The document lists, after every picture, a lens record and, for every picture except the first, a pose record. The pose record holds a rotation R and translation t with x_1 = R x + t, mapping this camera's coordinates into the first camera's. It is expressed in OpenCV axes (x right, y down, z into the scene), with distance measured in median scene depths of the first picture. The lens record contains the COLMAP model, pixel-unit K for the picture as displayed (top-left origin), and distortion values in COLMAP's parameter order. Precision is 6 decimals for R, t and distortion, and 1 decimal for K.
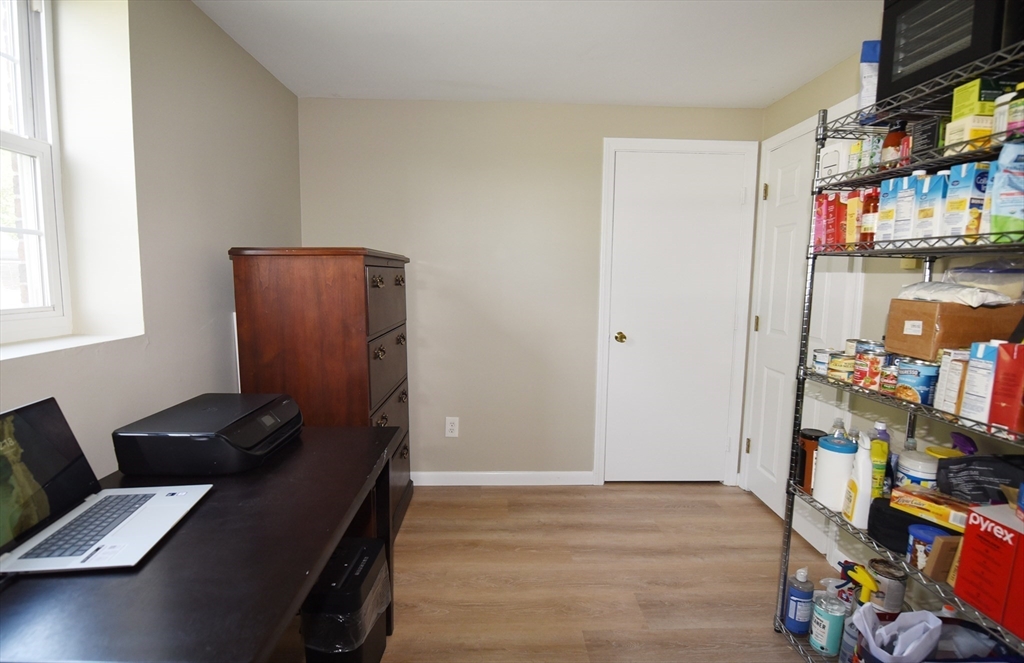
lens RADIAL K [[512.3, 0, 505.0], [0, 512.3, 331.2], [0, 0, 1]] dist [-0.009412, -0.004978]
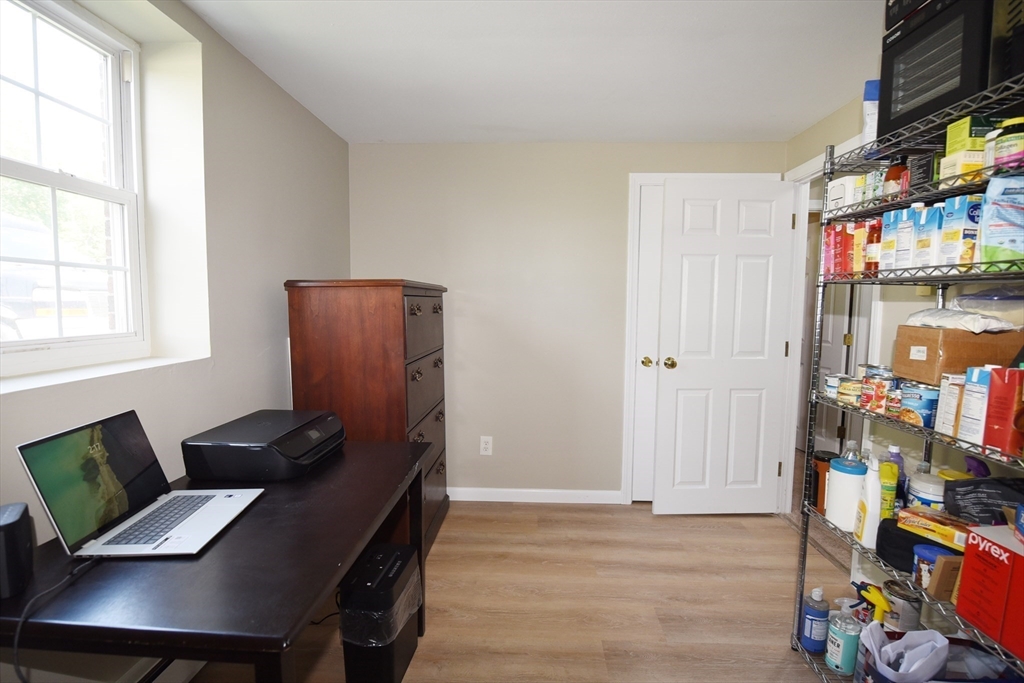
lens RADIAL K [[494.8, 0, 510.1], [0, 494.8, 341.7], [0, 0, 1]] dist [-0.008371, -0.005022]
pose [[0.997183, 0.001417, -0.074989, 0.048998], [-0.003617, 0.999567, -0.029218, 0.002161], [0.074915, 0.029407, 0.996756, -0.057825]]
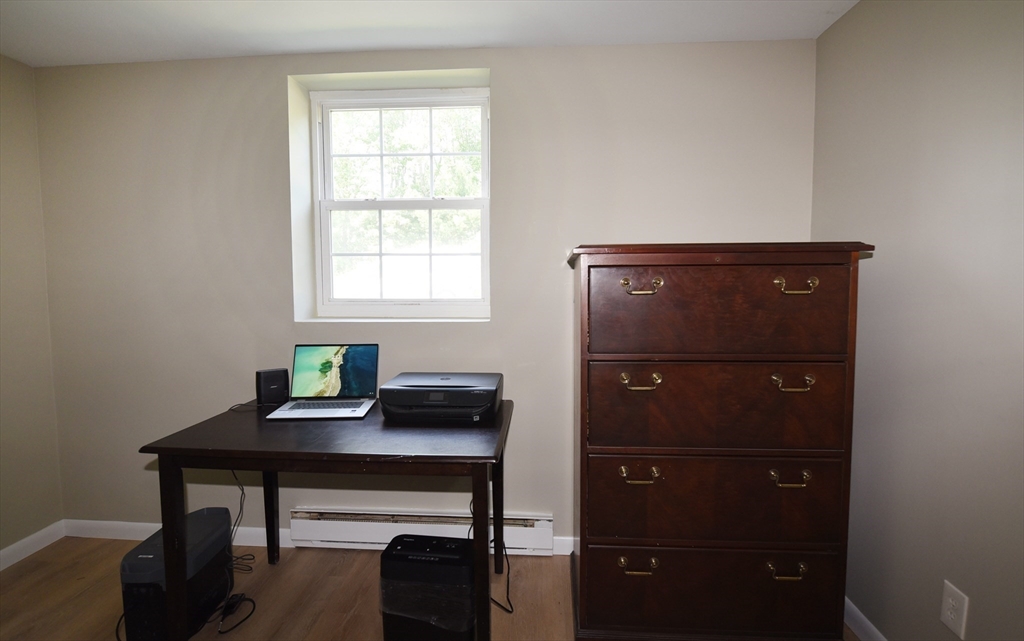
lens RADIAL K [[519.7, 0, 518.1], [0, 519.7, 318.1], [0, 0, 1]] dist [-0.002622, -0.000183]
pose [[-0.085057, 0.067758, -0.994069, 0.817889], [-0.105616, 0.991451, 0.076616, -0.140331], [0.990763, 0.111506, -0.077174, 1.352125]]
